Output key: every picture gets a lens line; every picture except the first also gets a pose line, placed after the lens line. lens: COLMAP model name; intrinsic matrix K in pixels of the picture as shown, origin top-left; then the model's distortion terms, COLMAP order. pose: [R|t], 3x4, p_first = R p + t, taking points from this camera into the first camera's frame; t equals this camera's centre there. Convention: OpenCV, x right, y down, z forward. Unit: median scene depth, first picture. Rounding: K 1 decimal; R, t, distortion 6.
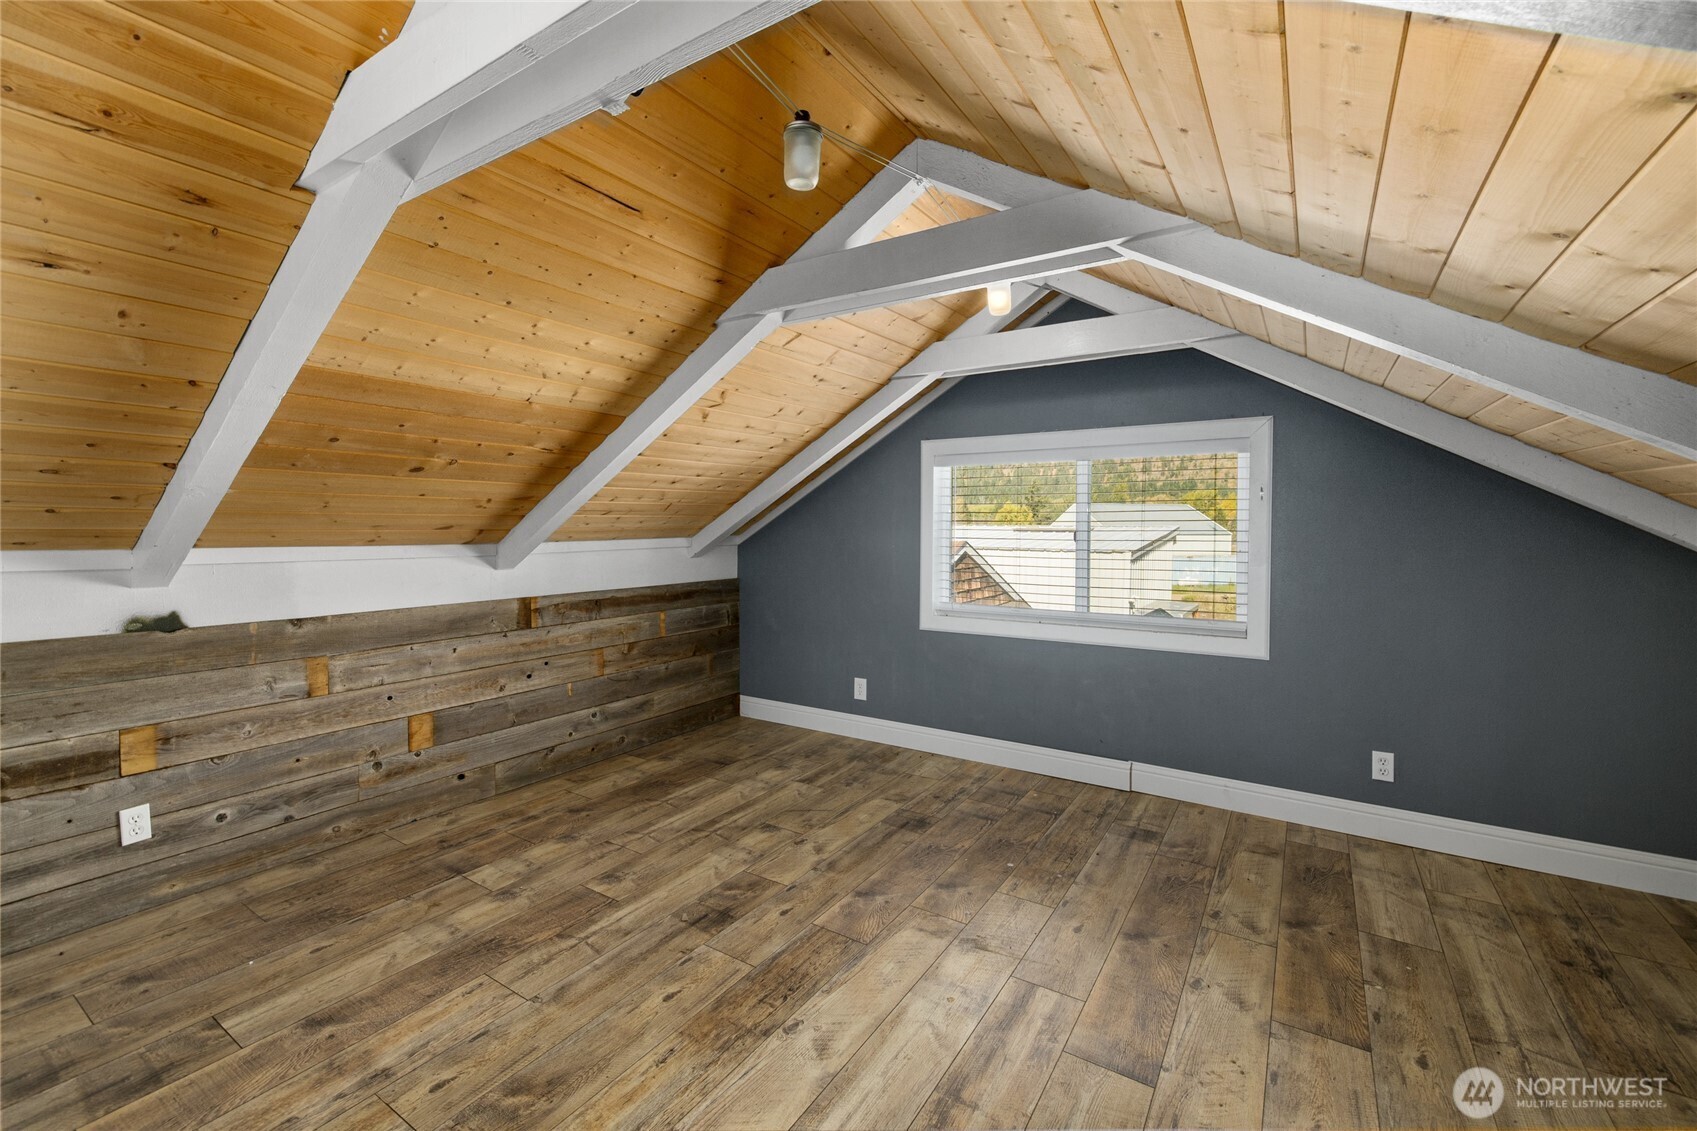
lens RADIAL K [[737.5, 0, 822.8], [0, 737.5, 533.8], [0, 0, 1]] dist [-0.003408, 0.000800]
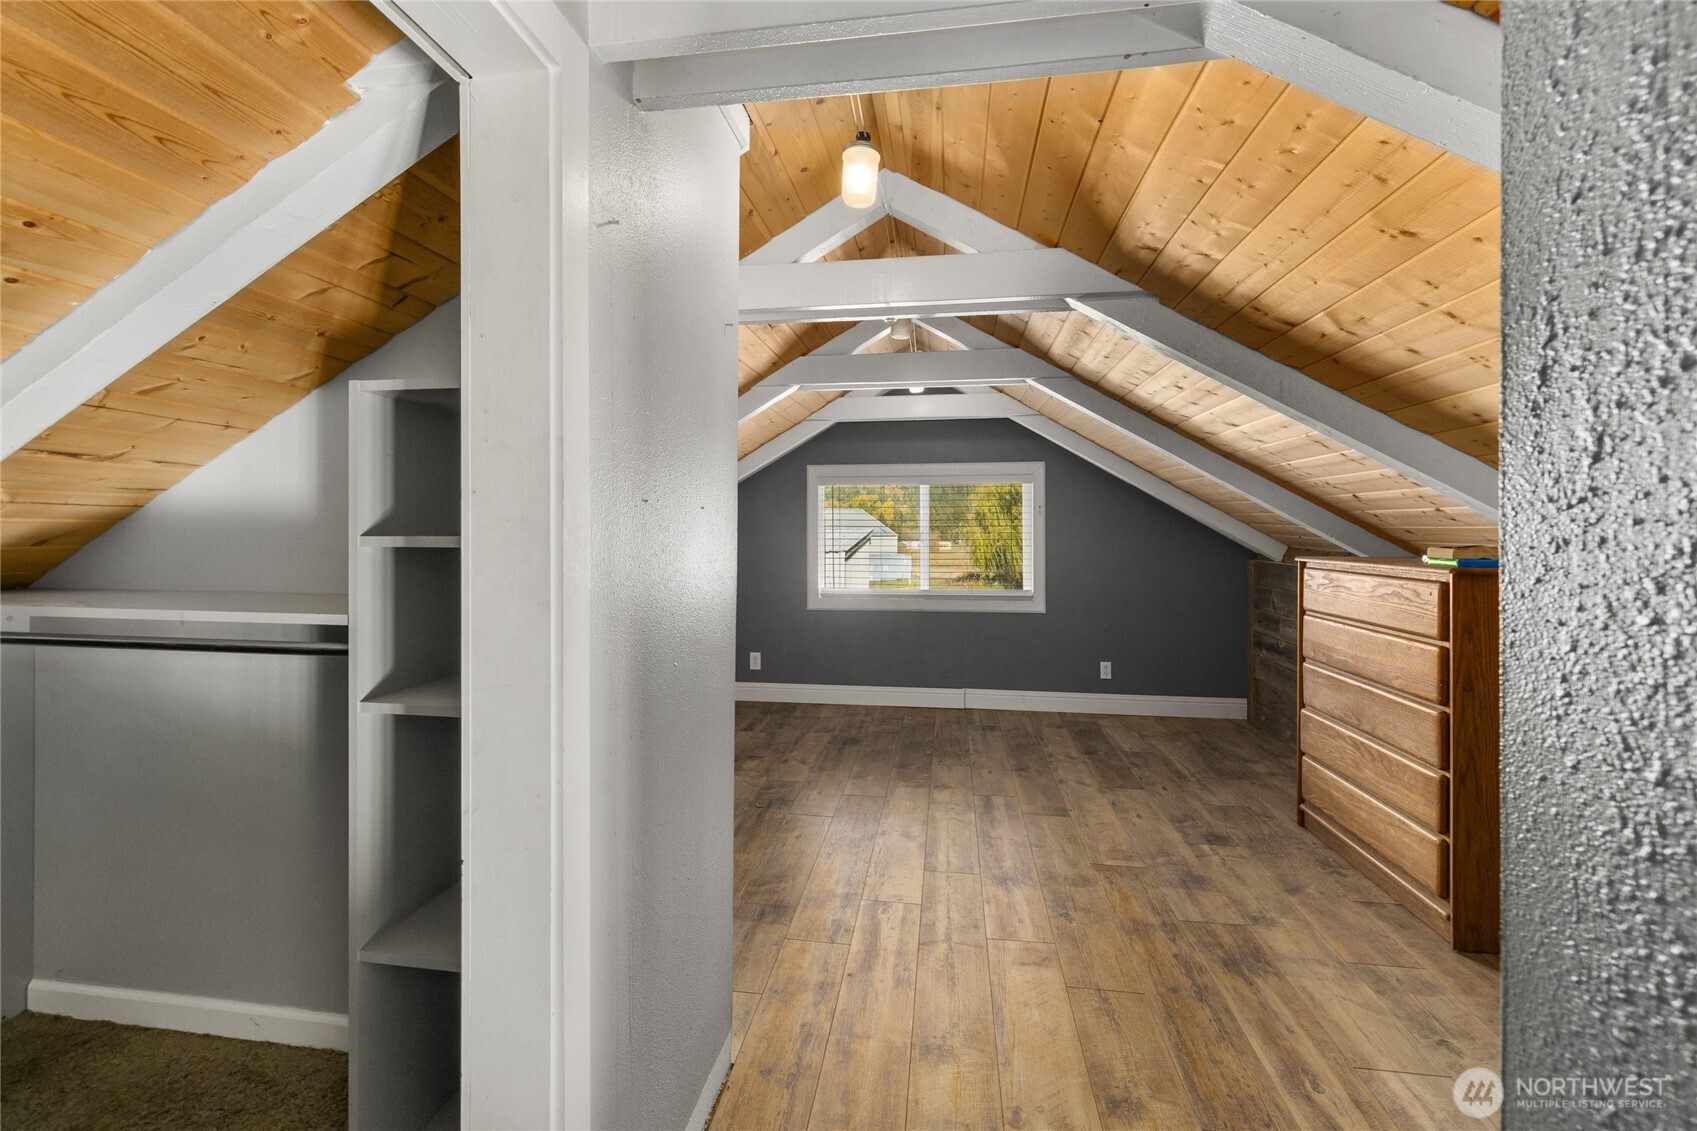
lens RADIAL K [[737.5, 0, 842.9], [0, 737.5, 528.1], [0, 0, 1]] dist [-0.003408, 0.000800]
pose [[0.907157, -0.002429, 0.420785, -0.561570], [0.007129, 0.999929, -0.009598, -0.003164], [-0.420732, 0.011707, 0.907110, -0.328199]]
